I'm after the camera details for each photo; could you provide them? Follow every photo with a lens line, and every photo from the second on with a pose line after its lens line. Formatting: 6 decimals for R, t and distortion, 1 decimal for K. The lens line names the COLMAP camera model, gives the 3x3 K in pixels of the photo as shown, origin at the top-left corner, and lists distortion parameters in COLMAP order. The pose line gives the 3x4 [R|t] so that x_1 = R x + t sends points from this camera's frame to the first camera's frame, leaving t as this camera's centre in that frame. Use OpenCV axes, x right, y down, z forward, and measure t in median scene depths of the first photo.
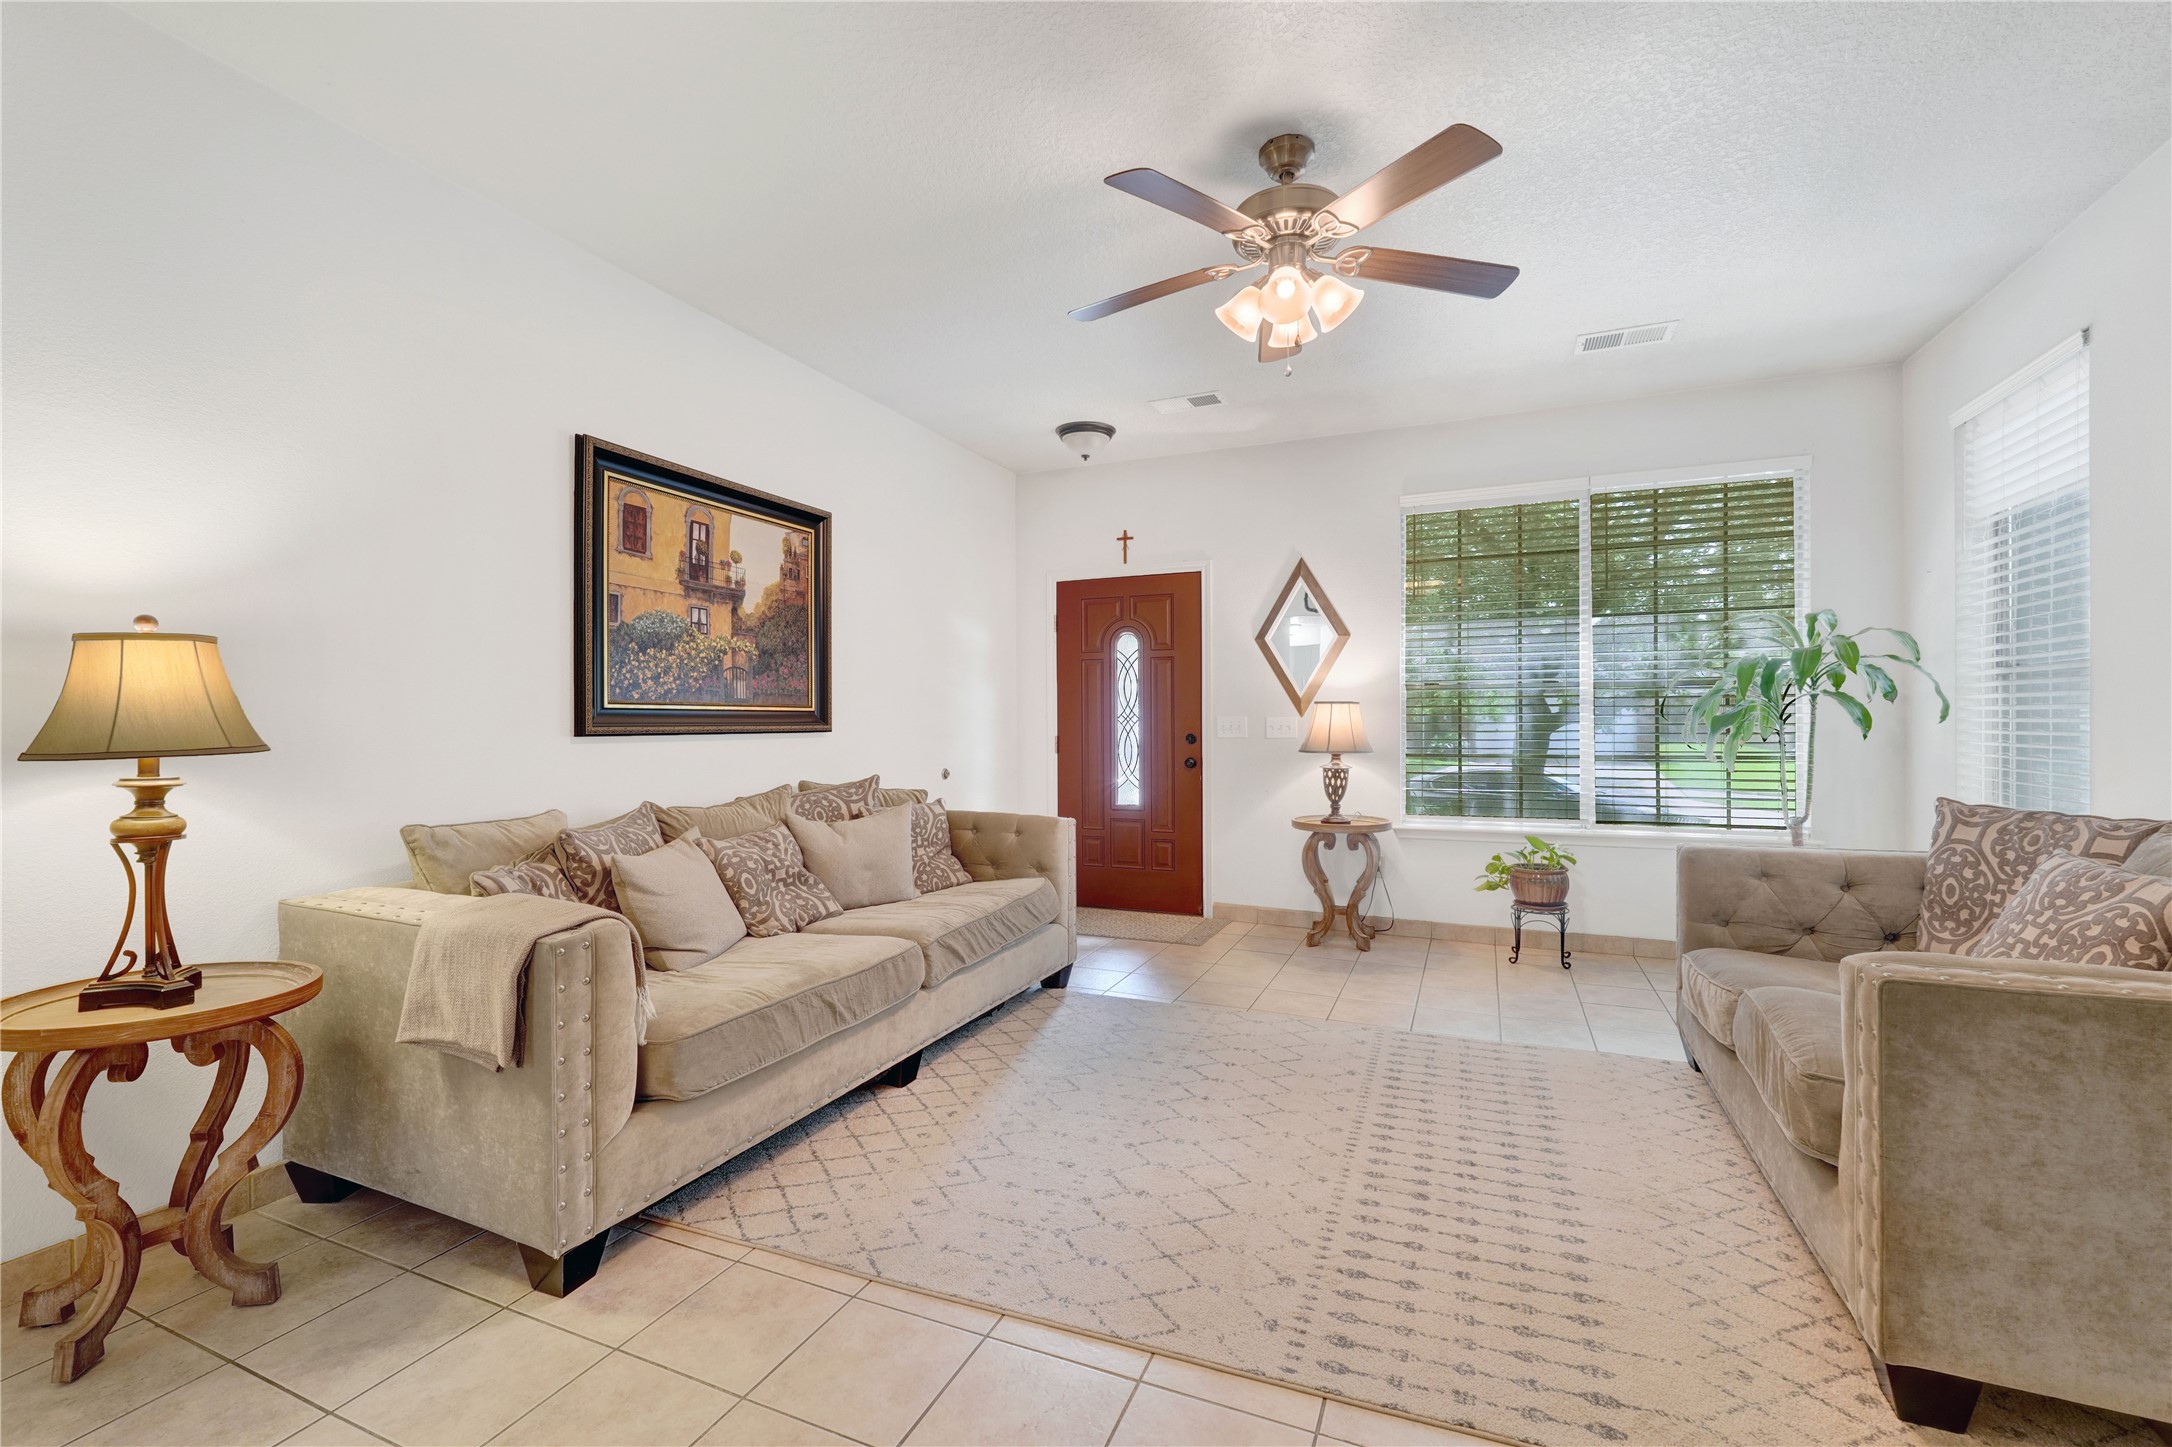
lens RADIAL K [[922.8, 0, 1052.6], [0, 922.8, 711.5], [0, 0, 1]] dist [-0.001471, -0.000056]
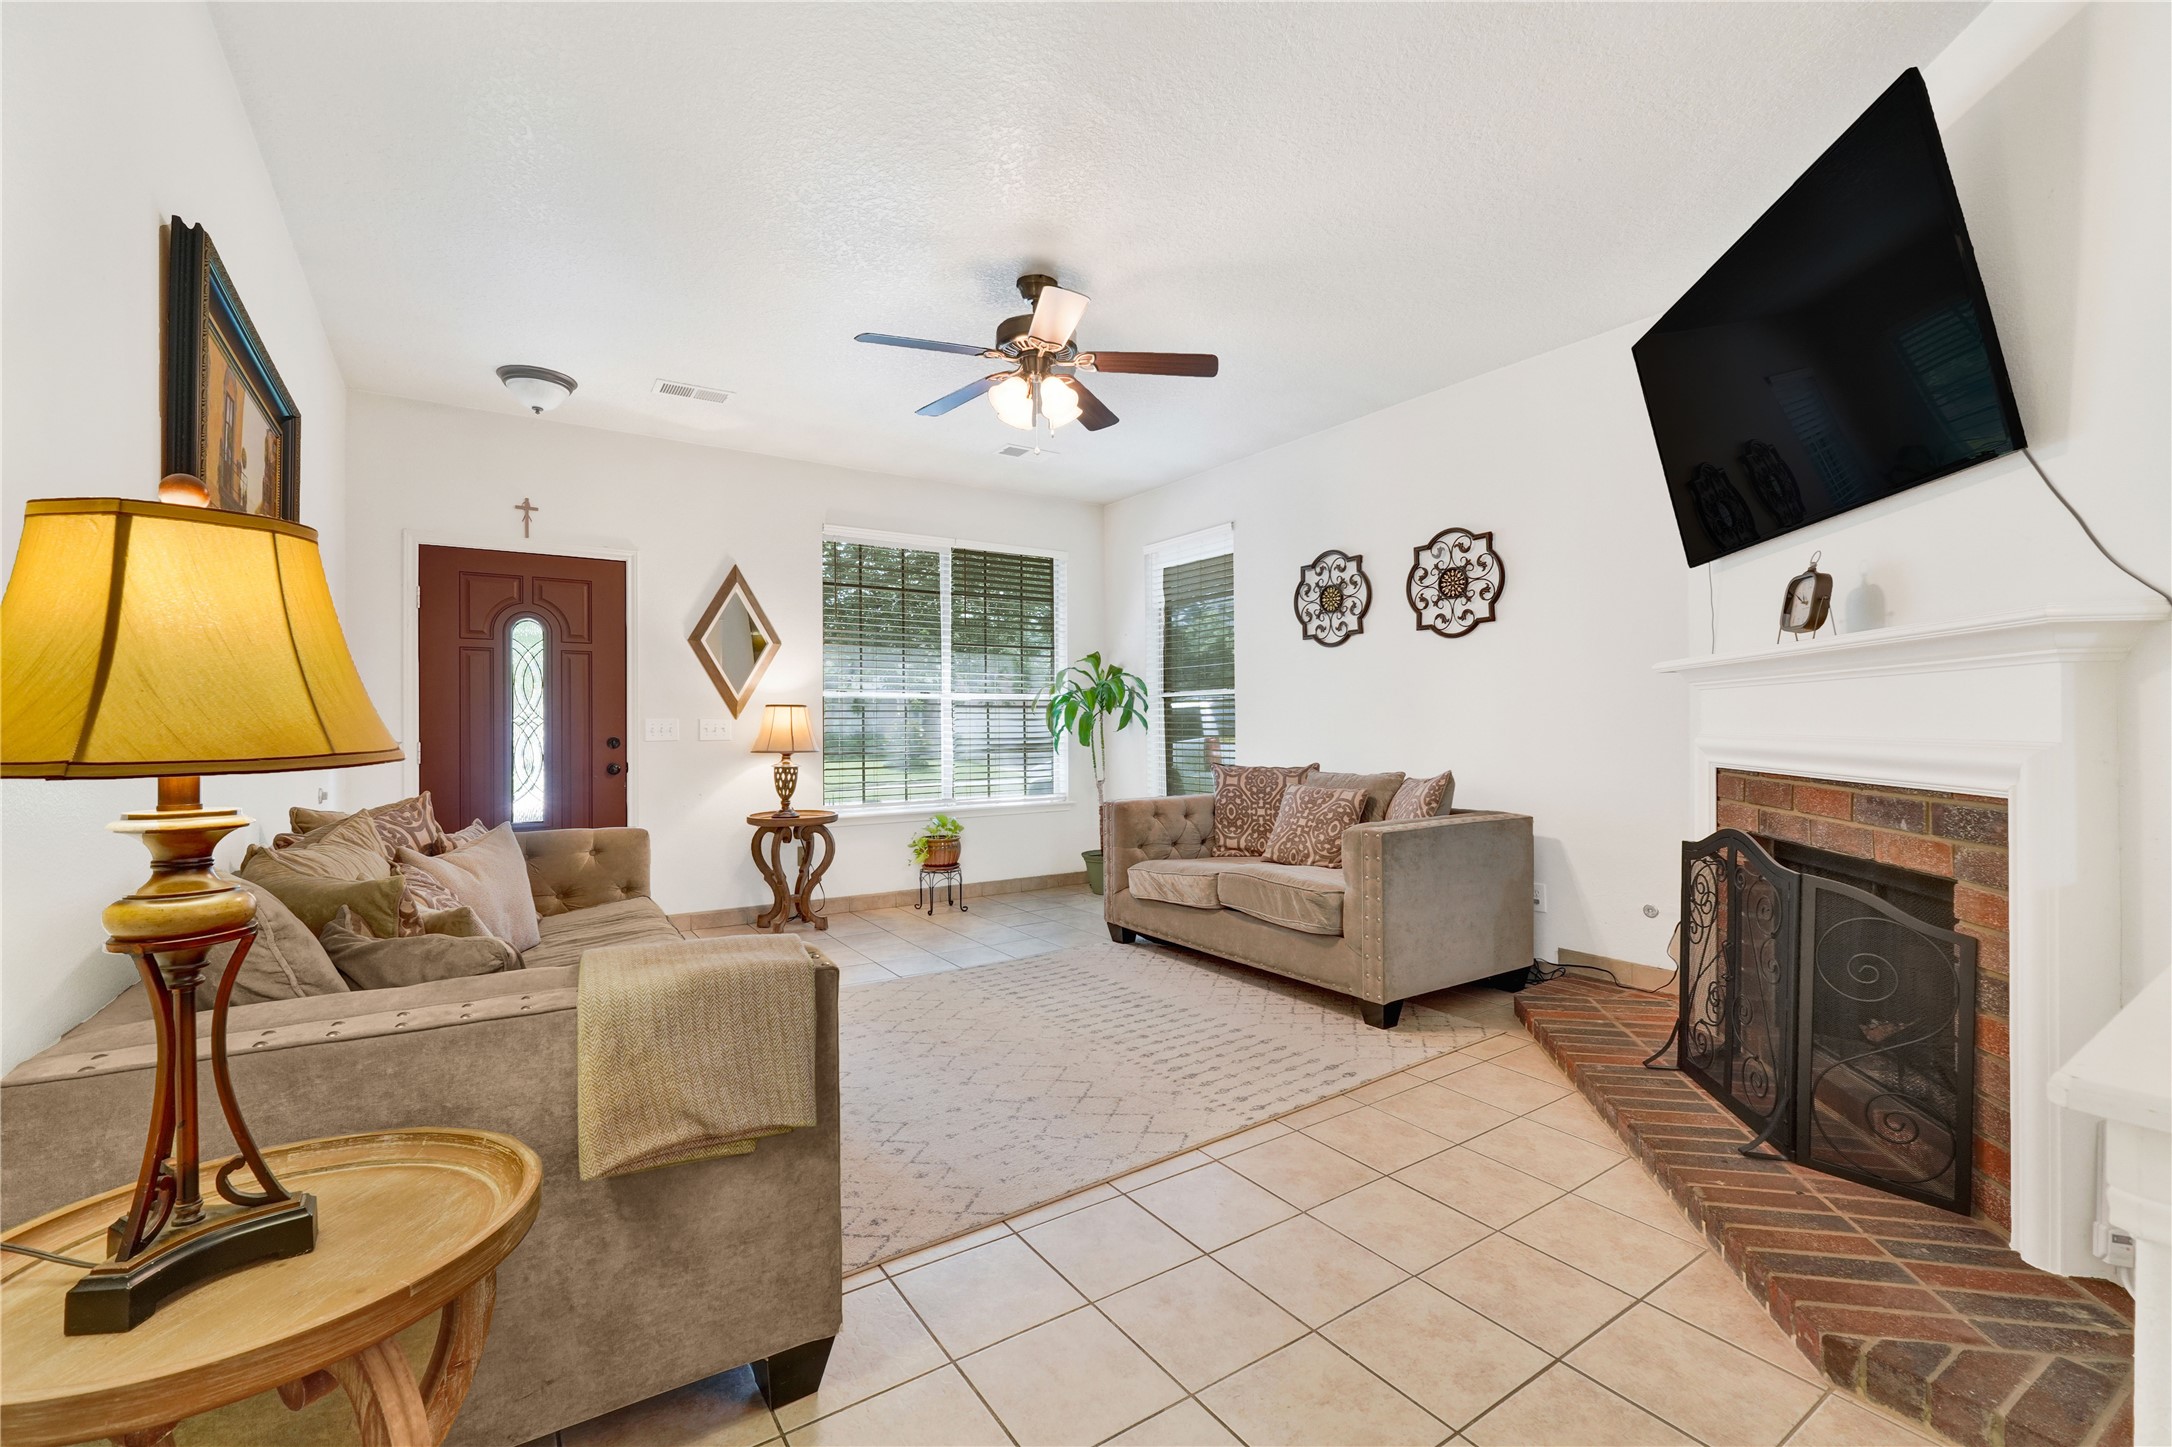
lens RADIAL K [[922.8, 0, 1097.3], [0, 922.8, 698.0], [0, 0, 1]] dist [-0.001471, -0.000056]
pose [[0.512386, 0.030575, 0.858211, -0.635175], [-0.011001, 0.999518, -0.029041, 0.011572], [-0.858685, 0.005439, 0.512475, 0.191979]]
